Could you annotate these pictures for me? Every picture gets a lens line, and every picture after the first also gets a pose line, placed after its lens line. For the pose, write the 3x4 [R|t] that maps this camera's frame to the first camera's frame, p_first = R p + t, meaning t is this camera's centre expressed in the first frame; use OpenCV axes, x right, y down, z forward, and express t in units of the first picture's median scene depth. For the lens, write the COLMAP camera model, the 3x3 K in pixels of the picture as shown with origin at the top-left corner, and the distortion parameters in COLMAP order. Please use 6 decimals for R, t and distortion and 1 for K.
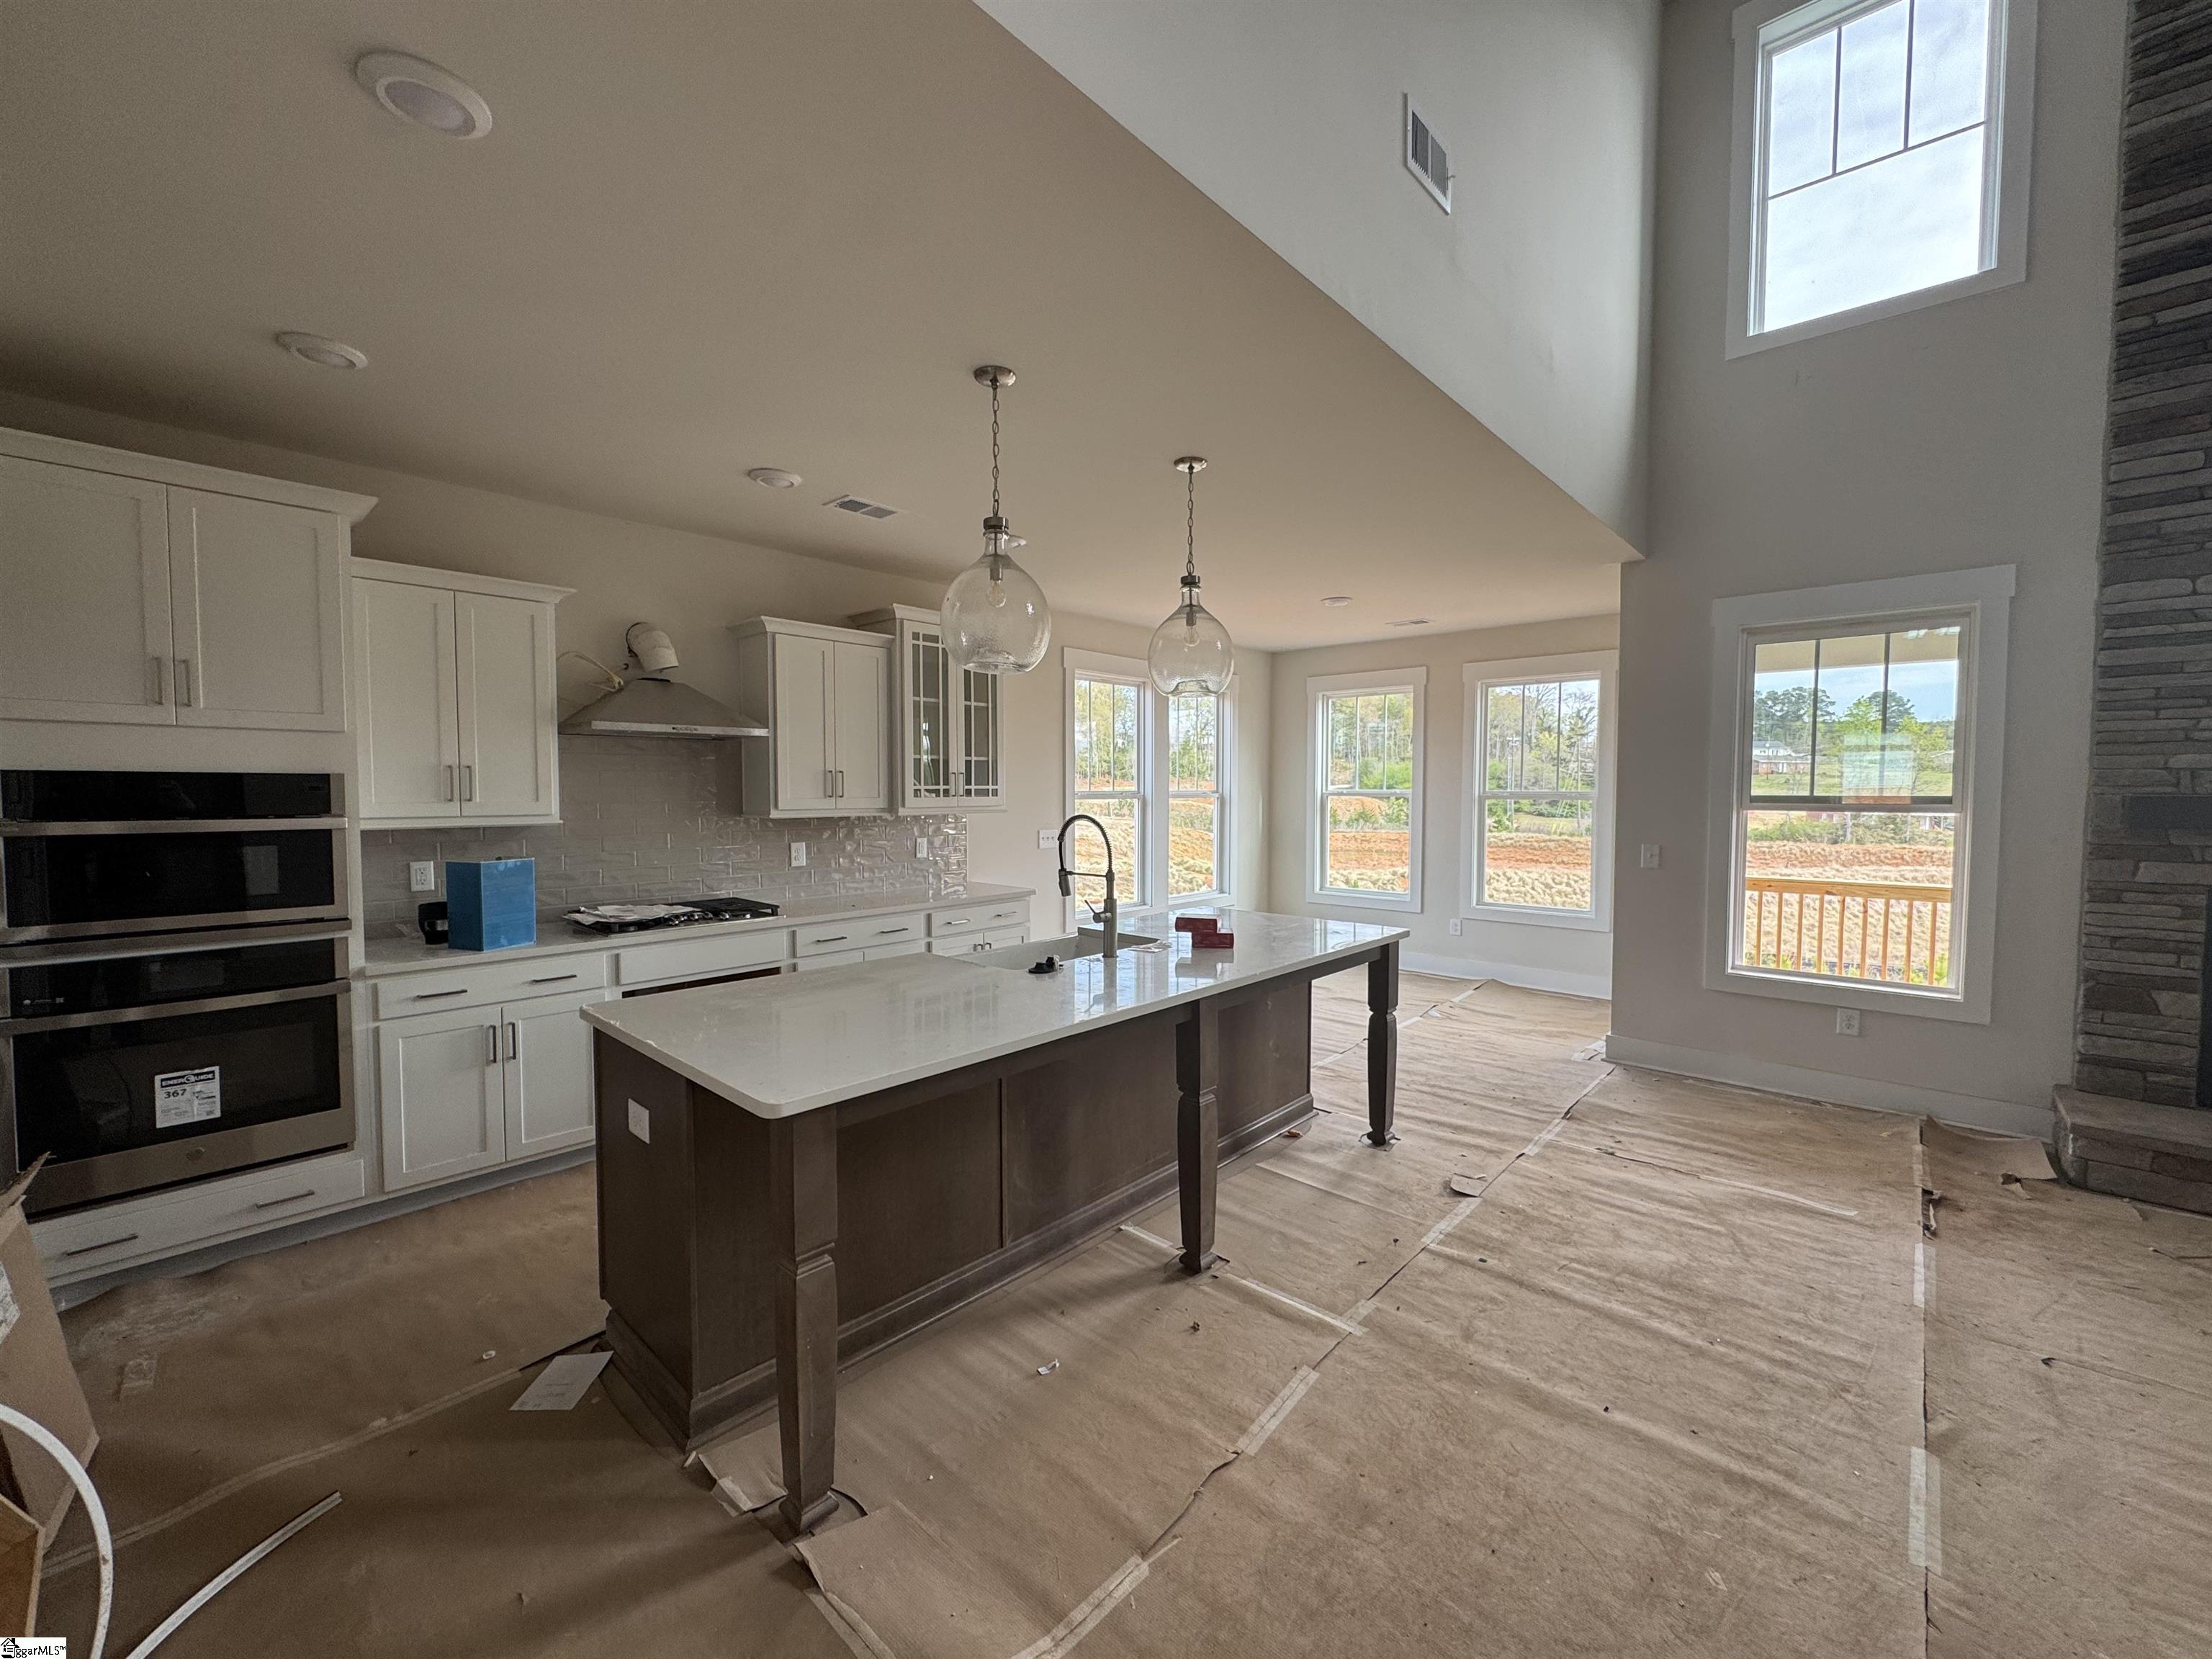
lens RADIAL K [[884.9, 0, 1099.2], [0, 884.9, 828.3], [0, 0, 1]] dist [-0.003341, -0.000059]
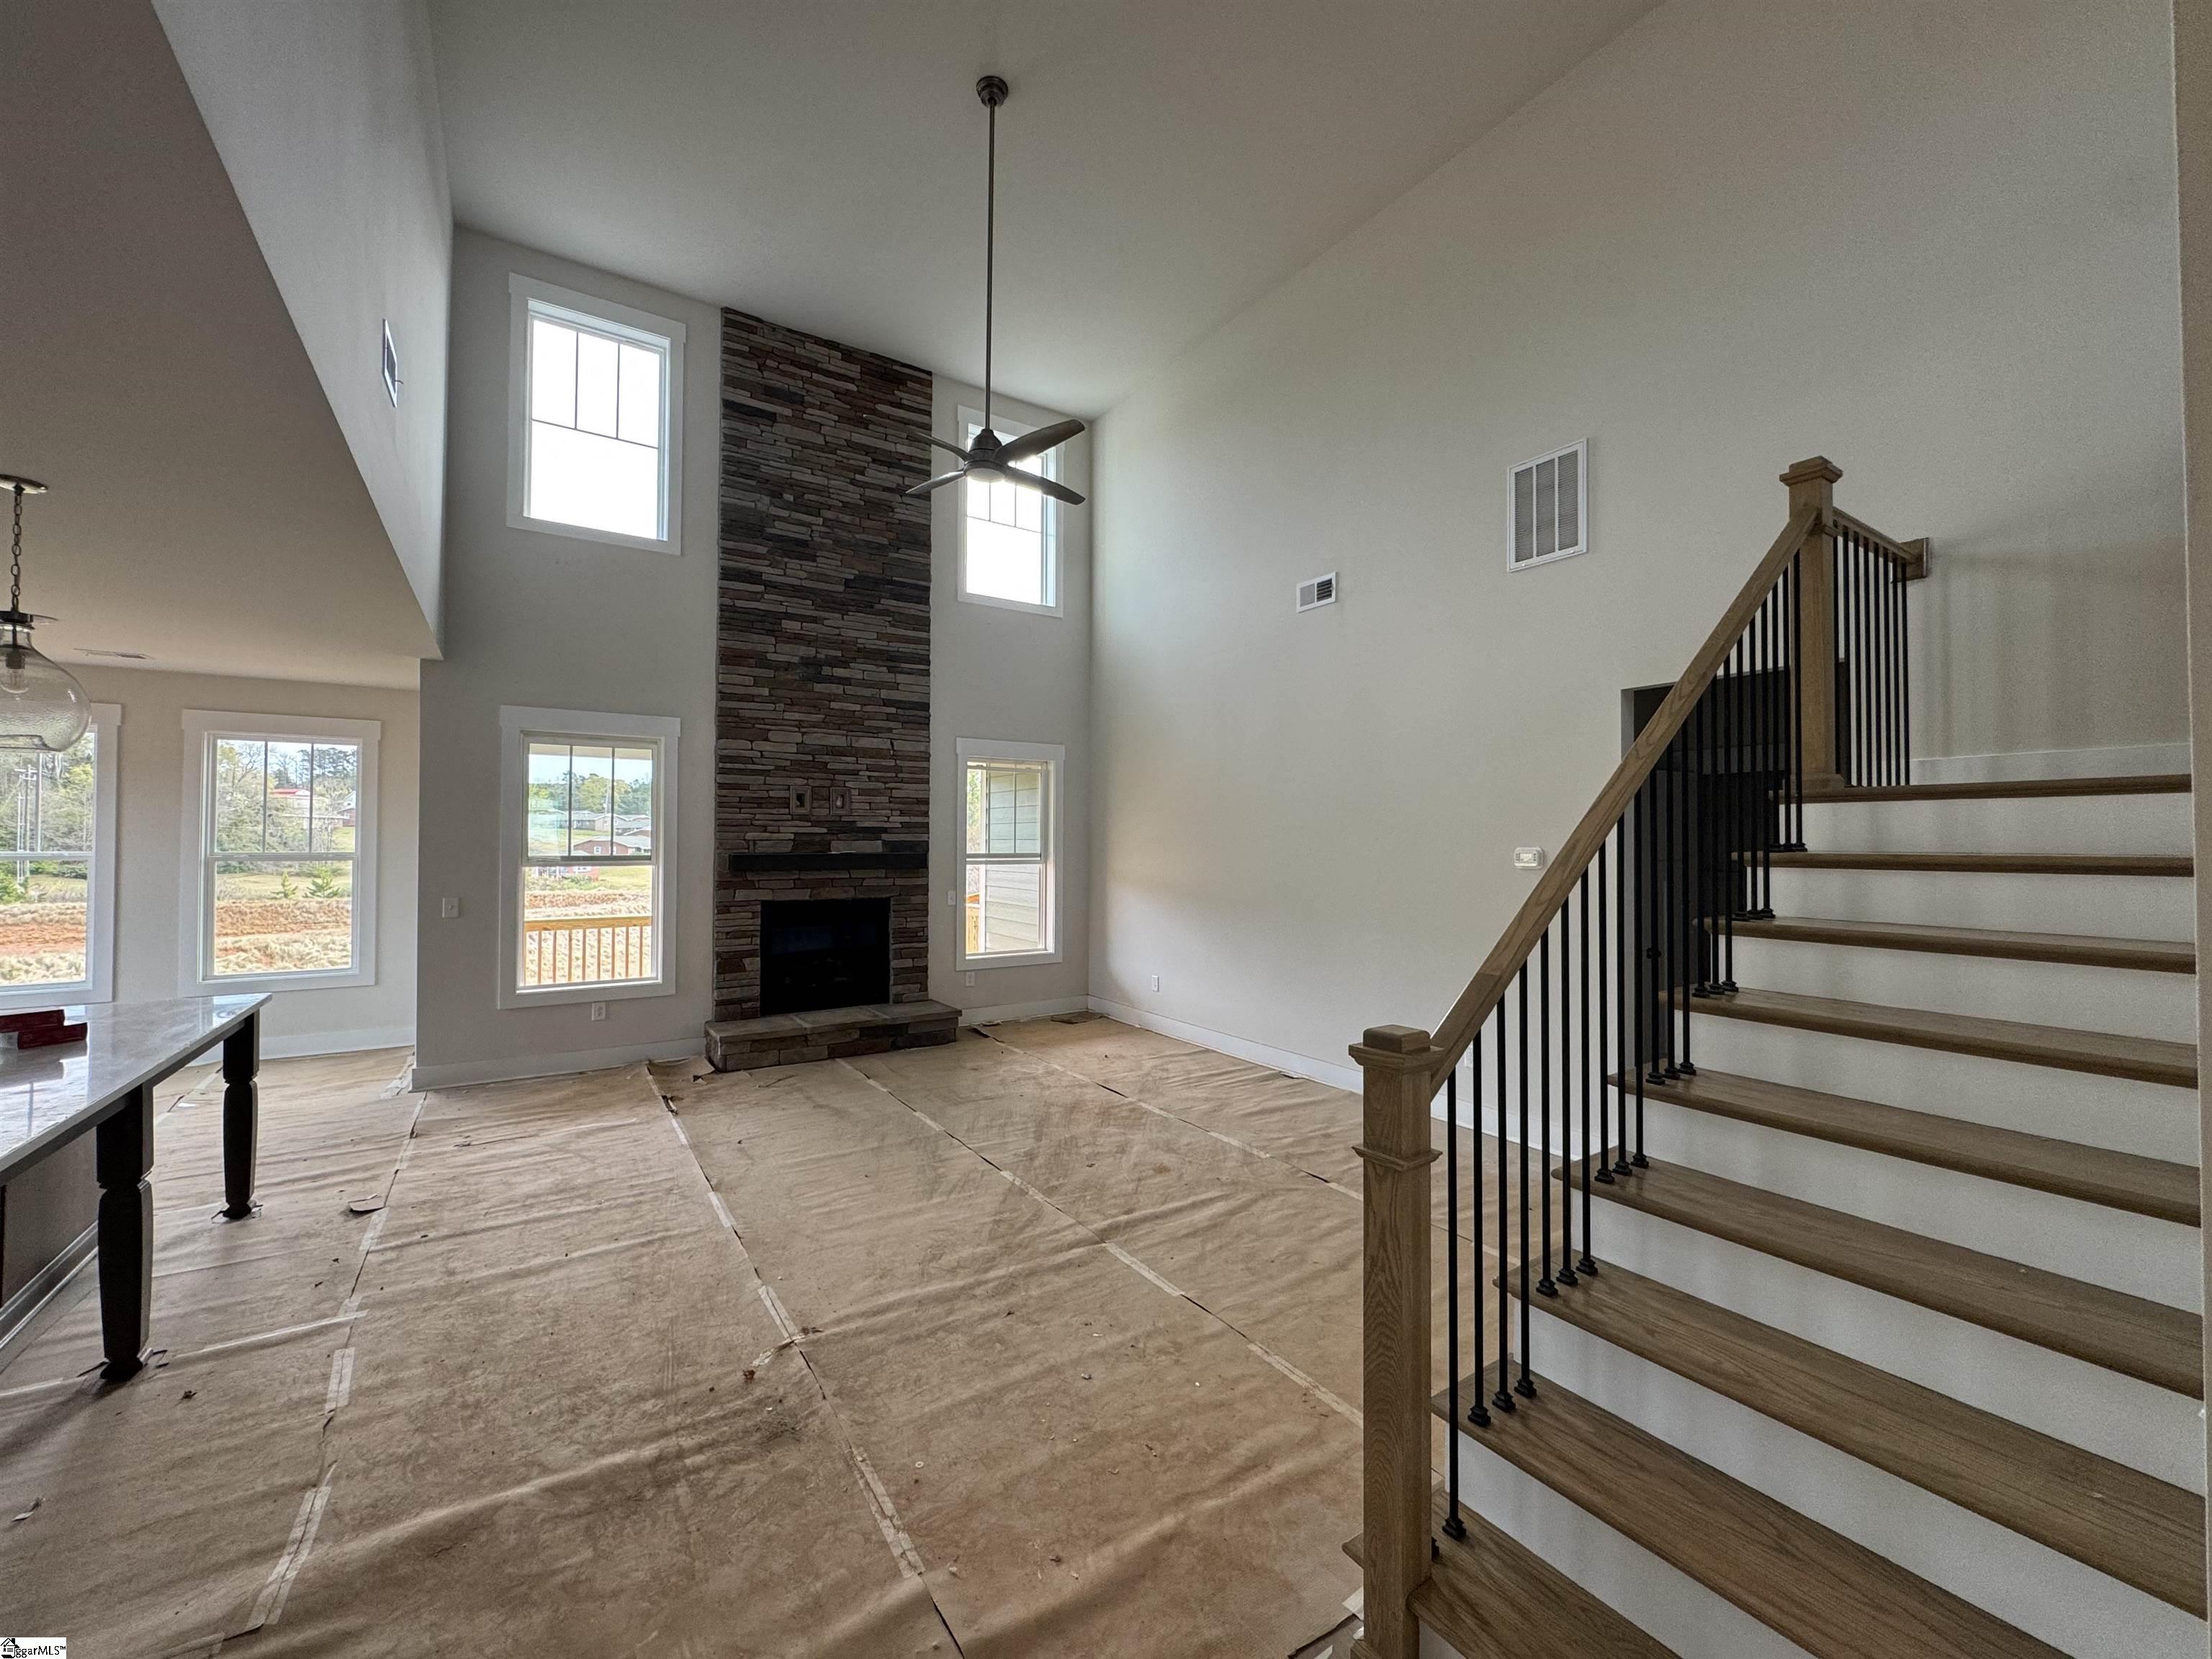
lens RADIAL K [[884.9, 0, 1111.5], [0, 884.9, 825.7], [0, 0, 1]] dist [-0.003341, -0.000059]
pose [[0.233077, 0.018582, 0.972281, -0.473416], [0.041943, 0.998695, -0.029142, -0.009908], [-0.971553, 0.047573, 0.231994, -0.216872]]
